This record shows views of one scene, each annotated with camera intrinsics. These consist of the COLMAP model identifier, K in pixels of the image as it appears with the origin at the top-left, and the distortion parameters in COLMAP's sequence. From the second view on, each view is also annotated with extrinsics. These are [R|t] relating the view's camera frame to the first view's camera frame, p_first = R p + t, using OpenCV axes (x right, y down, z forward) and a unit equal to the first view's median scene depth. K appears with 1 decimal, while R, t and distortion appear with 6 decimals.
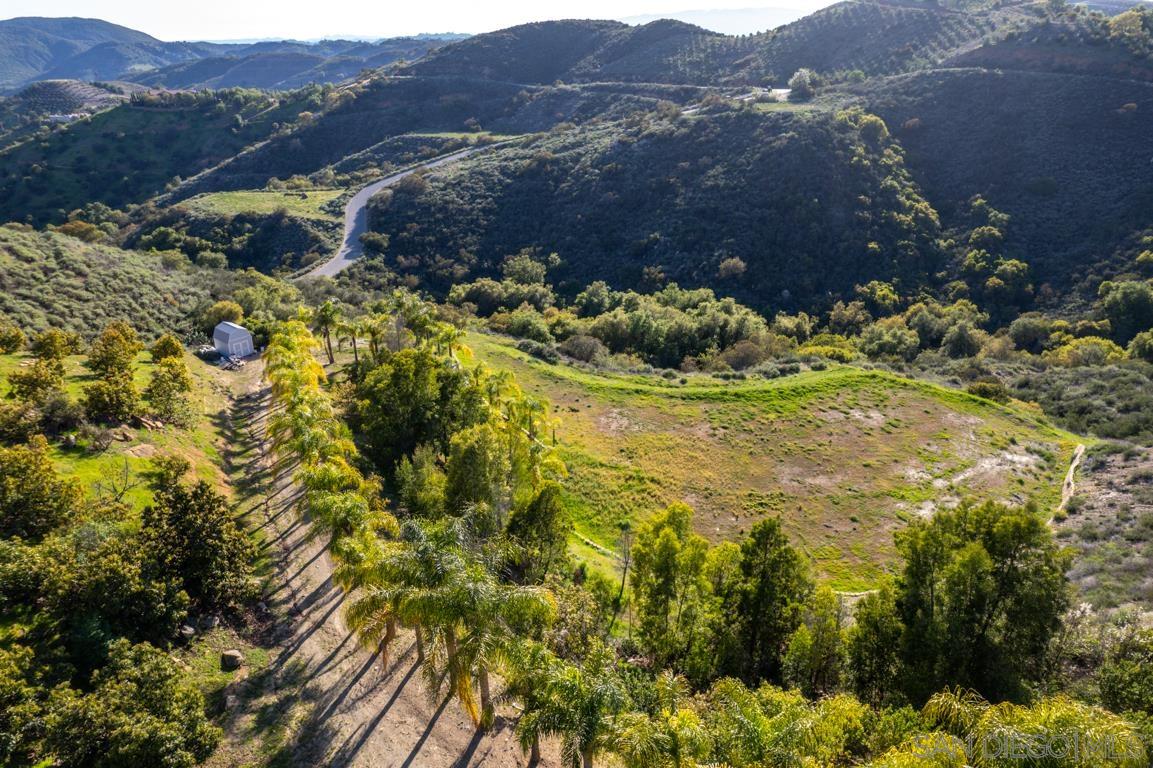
lens RADIAL K [[731.7, 0, 578.9], [0, 731.7, 380.9], [0, 0, 1]] dist [-0.086585, 0.072250]
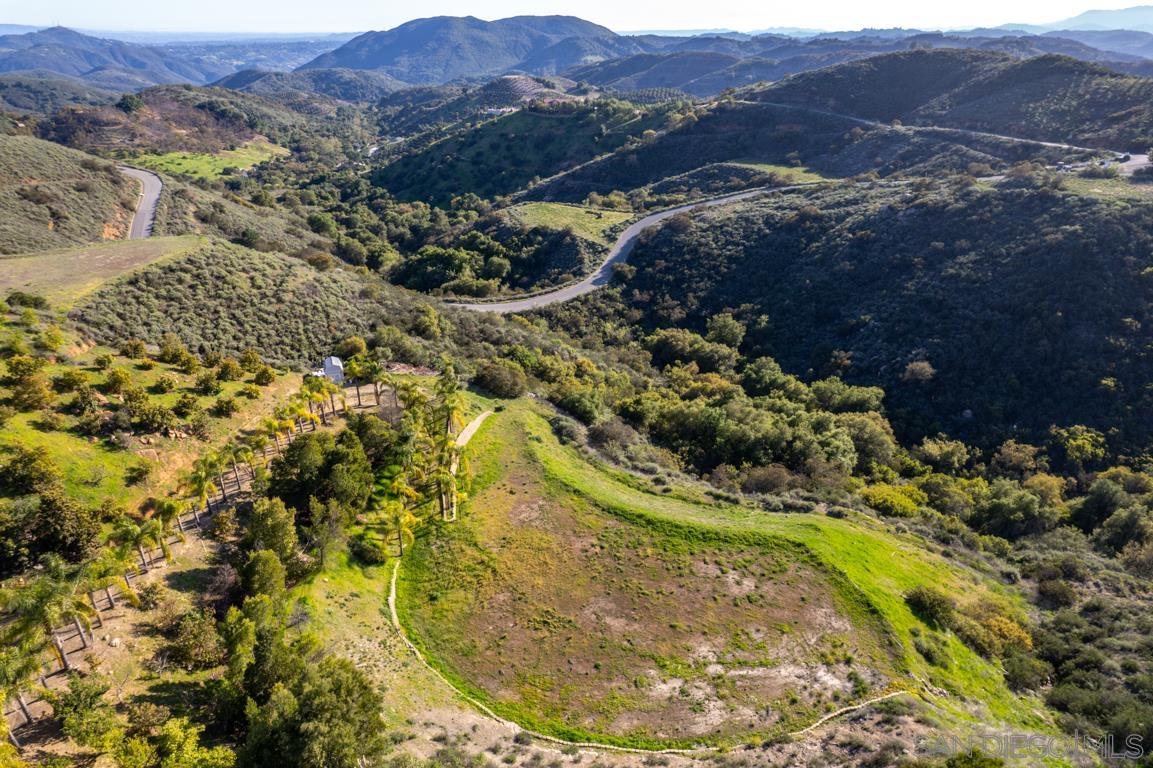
lens RADIAL K [[731.7, 0, 578.9], [0, 731.7, 380.9], [0, 0, 1]] dist [-0.086585, 0.072250]
pose [[0.856393, 0.225929, -0.464270, 0.201240], [-0.222398, 0.972905, 0.063213, -0.079450], [0.465972, 0.049118, 0.883435, -0.009640]]
